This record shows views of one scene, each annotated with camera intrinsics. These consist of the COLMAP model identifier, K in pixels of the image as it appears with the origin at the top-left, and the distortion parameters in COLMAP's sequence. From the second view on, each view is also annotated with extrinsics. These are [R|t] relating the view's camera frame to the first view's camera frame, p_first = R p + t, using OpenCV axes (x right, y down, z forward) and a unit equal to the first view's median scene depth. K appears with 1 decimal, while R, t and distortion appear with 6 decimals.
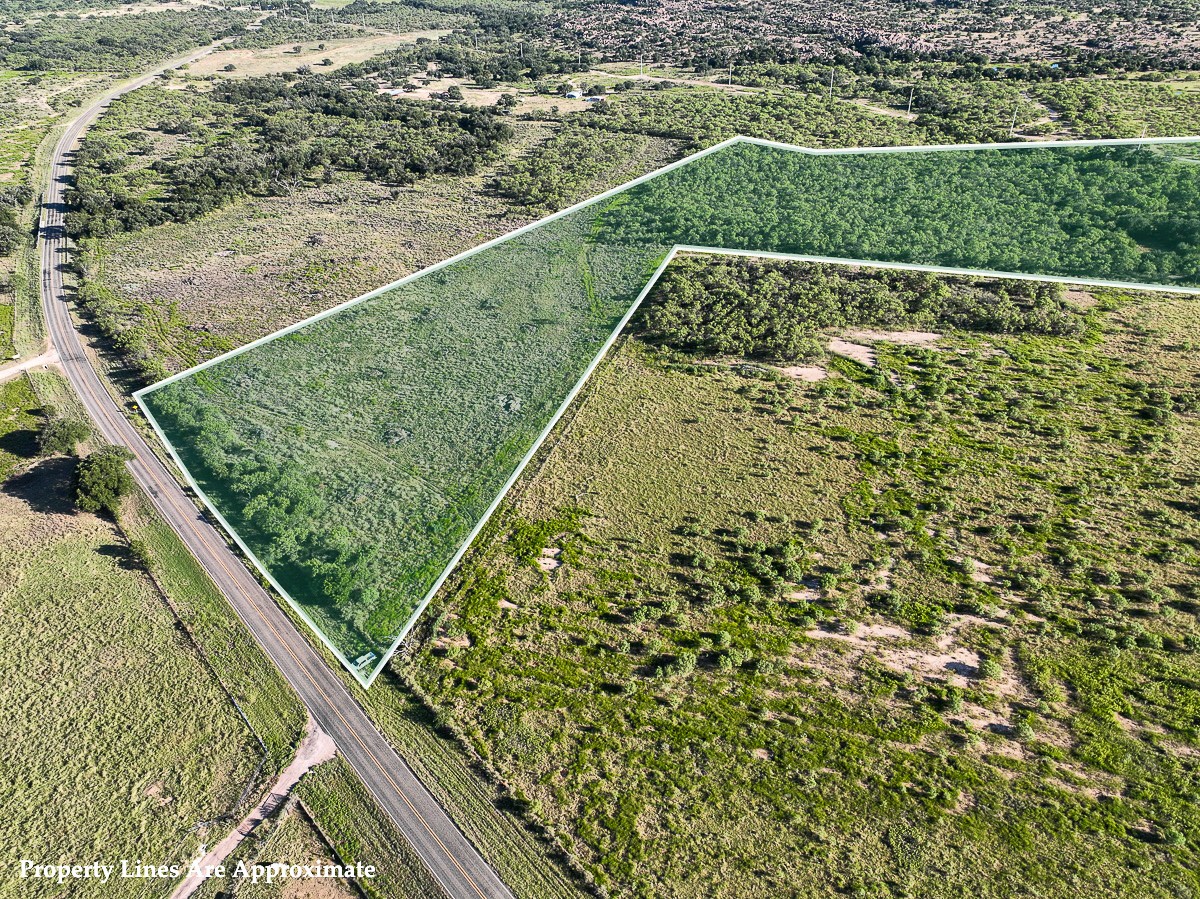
lens RADIAL K [[846.0, 0, 599.9], [0, 846.0, 452.4], [0, 0, 1]] dist [-0.006353, 0.025553]
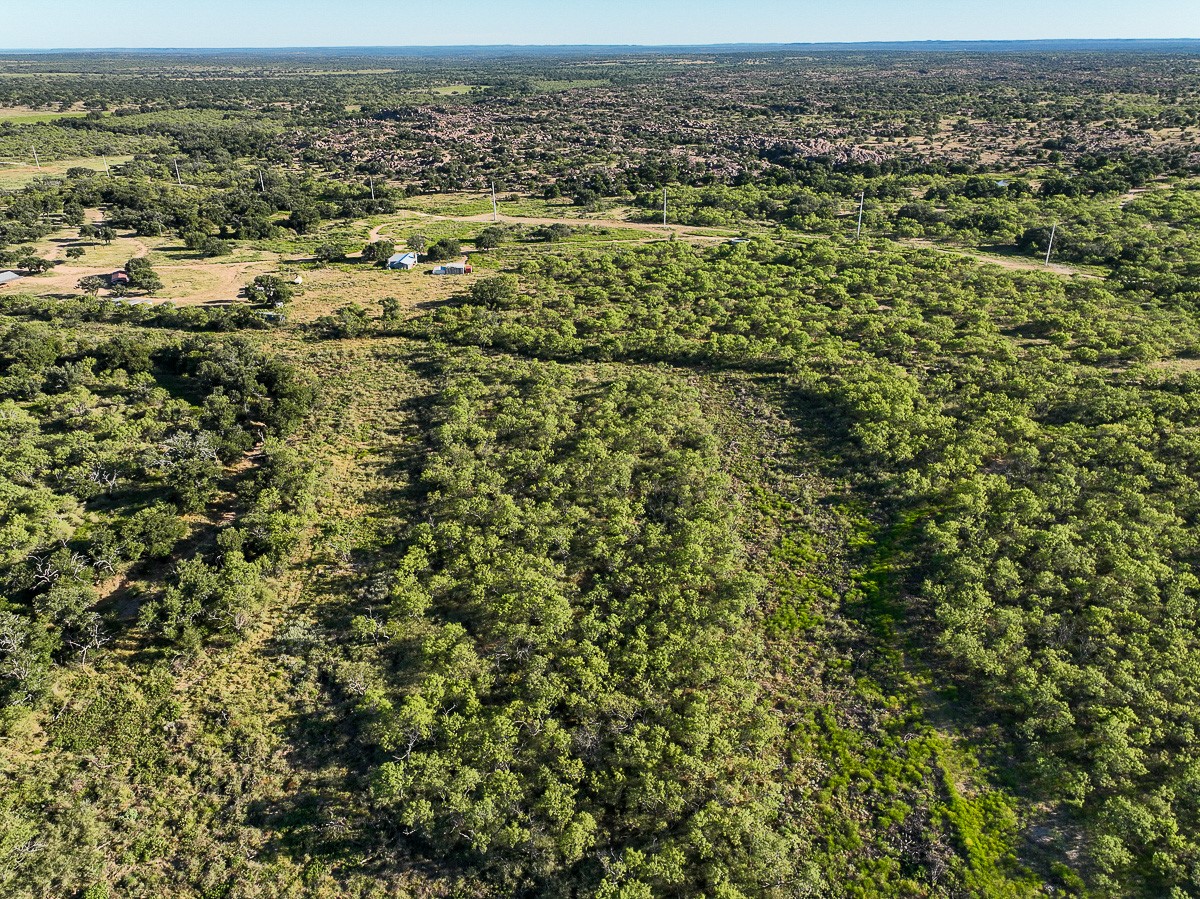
lens RADIAL K [[846.0, 0, 599.9], [0, 846.0, 452.4], [0, 0, 1]] dist [-0.006353, 0.025553]
pose [[0.950607, -0.129422, 0.282127, -0.065709], [0.163583, 0.981346, -0.101000, -0.209792], [-0.263793, 0.142163, 0.954046, 0.438924]]
